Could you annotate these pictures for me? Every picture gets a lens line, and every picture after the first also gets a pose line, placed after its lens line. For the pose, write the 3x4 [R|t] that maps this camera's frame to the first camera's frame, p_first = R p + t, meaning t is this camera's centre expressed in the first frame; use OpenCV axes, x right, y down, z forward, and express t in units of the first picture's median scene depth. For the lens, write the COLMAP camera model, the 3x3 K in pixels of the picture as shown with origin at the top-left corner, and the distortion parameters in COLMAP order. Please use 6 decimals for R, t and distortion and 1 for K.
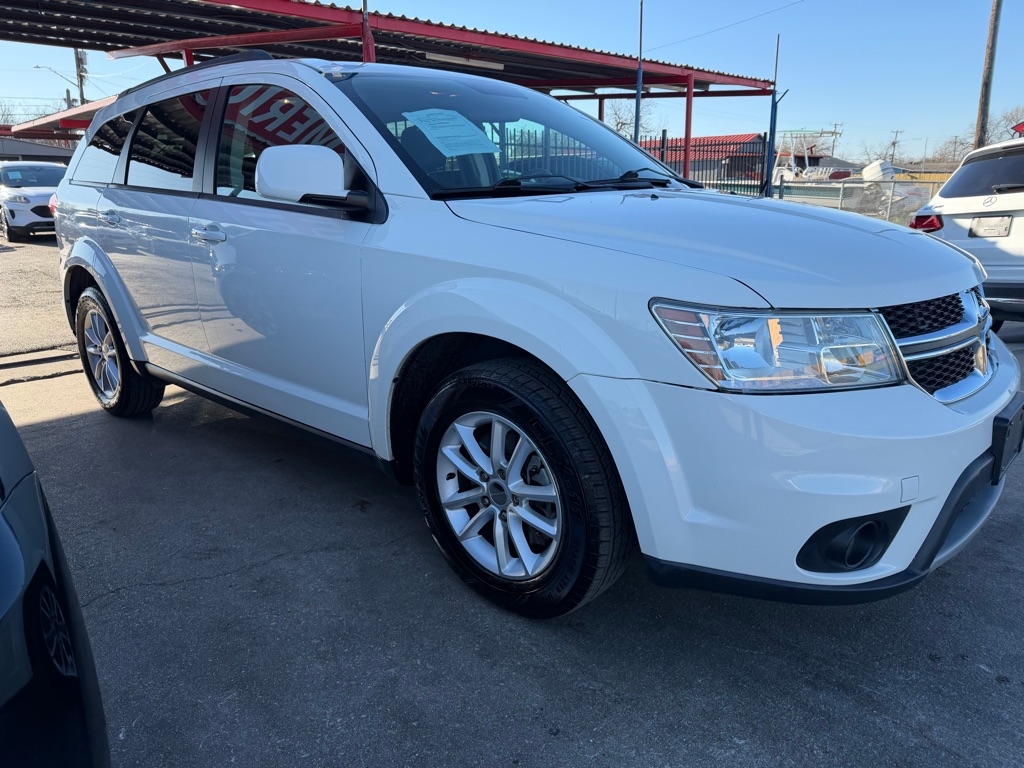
lens RADIAL K [[728.7, 0, 505.8], [0, 728.7, 371.6], [0, 0, 1]] dist [0.046112, -0.063901]
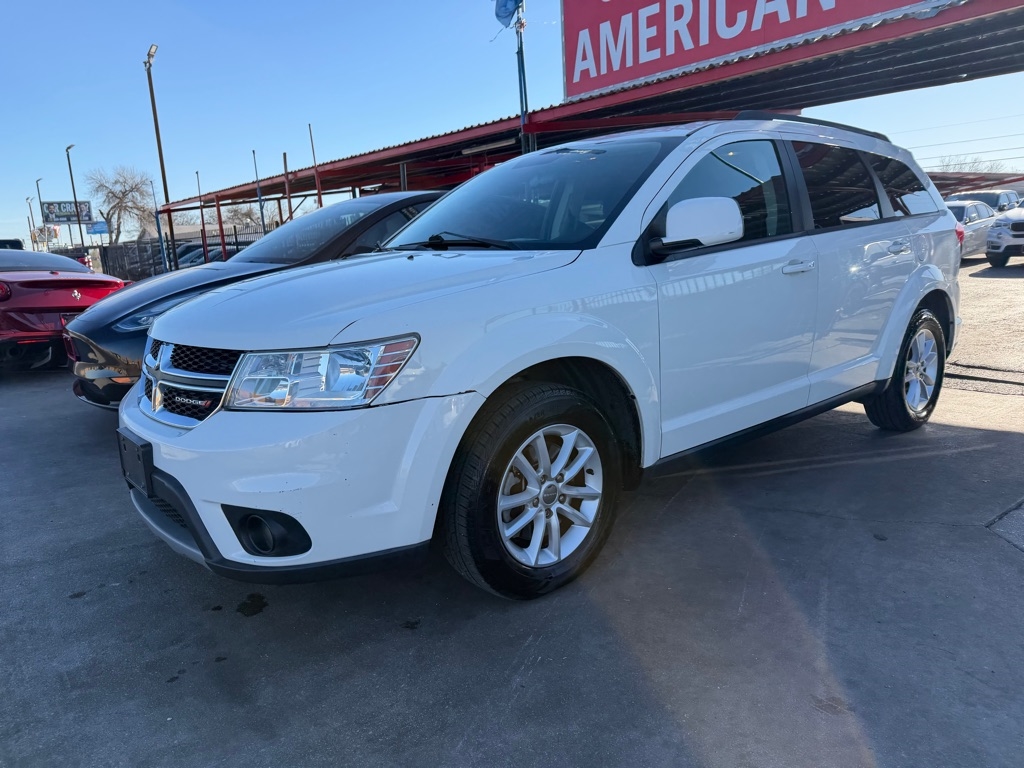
lens RADIAL K [[727.2, 0, 507.0], [0, 727.2, 383.1], [0, 0, 1]] dist [0.042754, -0.055391]
pose [[-0.123713, 0.209686, -0.969911, 0.841903], [-0.202171, 0.951593, 0.231513, -0.214436], [0.971505, 0.224729, -0.075332, 0.789785]]
